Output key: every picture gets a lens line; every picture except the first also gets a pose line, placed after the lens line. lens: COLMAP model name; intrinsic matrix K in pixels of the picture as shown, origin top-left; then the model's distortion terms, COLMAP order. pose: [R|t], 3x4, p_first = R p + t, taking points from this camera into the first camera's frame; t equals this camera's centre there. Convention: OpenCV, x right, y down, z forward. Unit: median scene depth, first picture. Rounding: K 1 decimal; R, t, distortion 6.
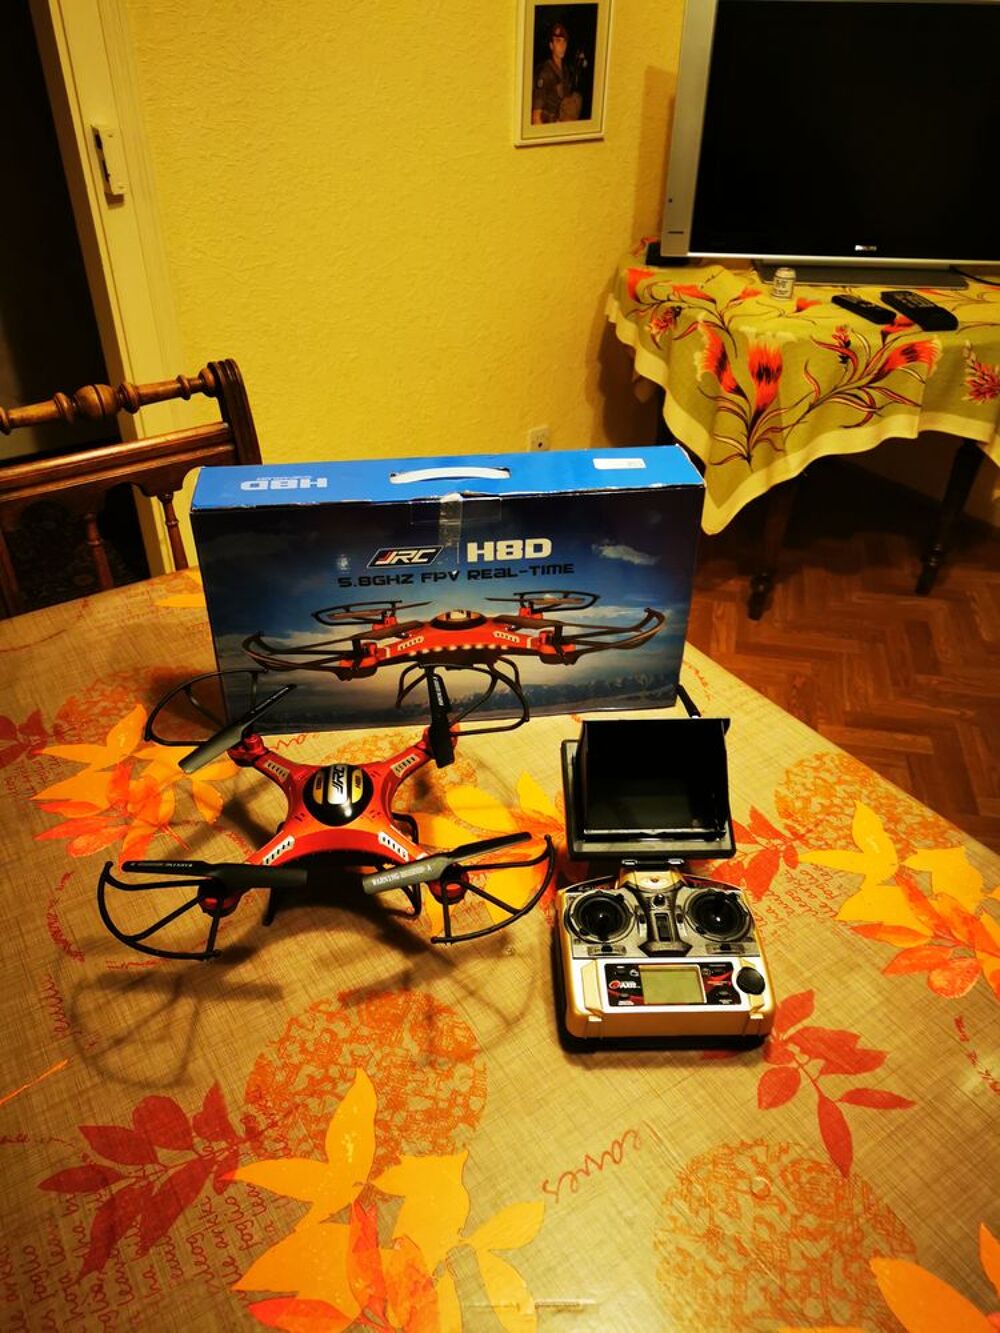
lens RADIAL K [[1028.6, 0, 501.6], [0, 1028.6, 668.9], [0, 0, 1]] dist [0.029208, -0.027014]
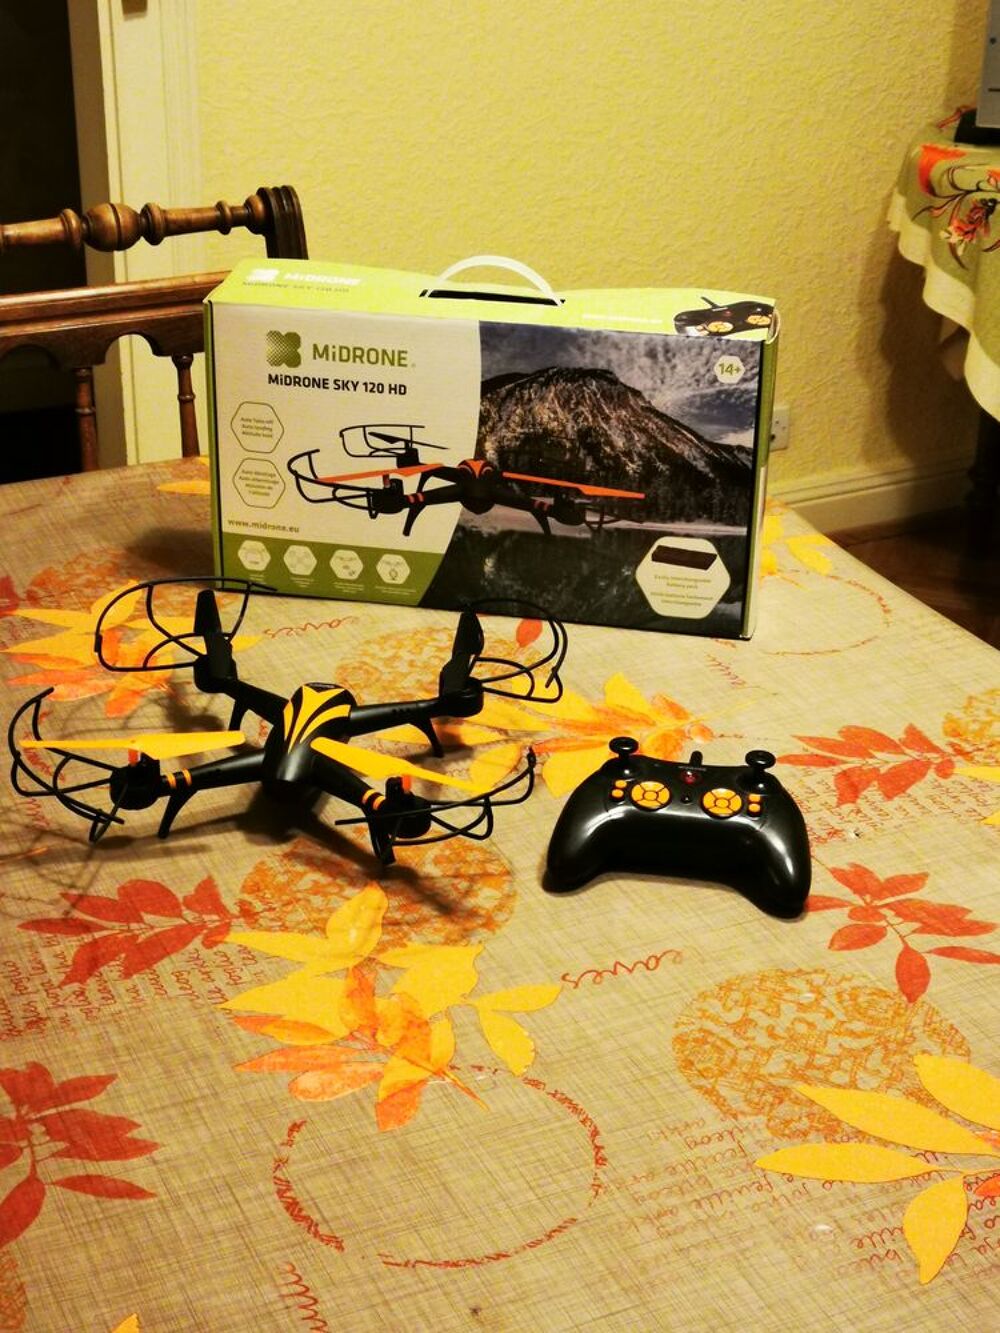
lens RADIAL K [[2138.3, 0, 498.9], [0, 2138.3, 666.2], [0, 0, 1]] dist [0.008584, 0.000000]
pose [[0.990235, 0.066223, -0.122676, 0.138872], [-0.085266, 0.983888, -0.157141, 0.380874], [0.110293, 0.166066, 0.979927, -0.609924]]
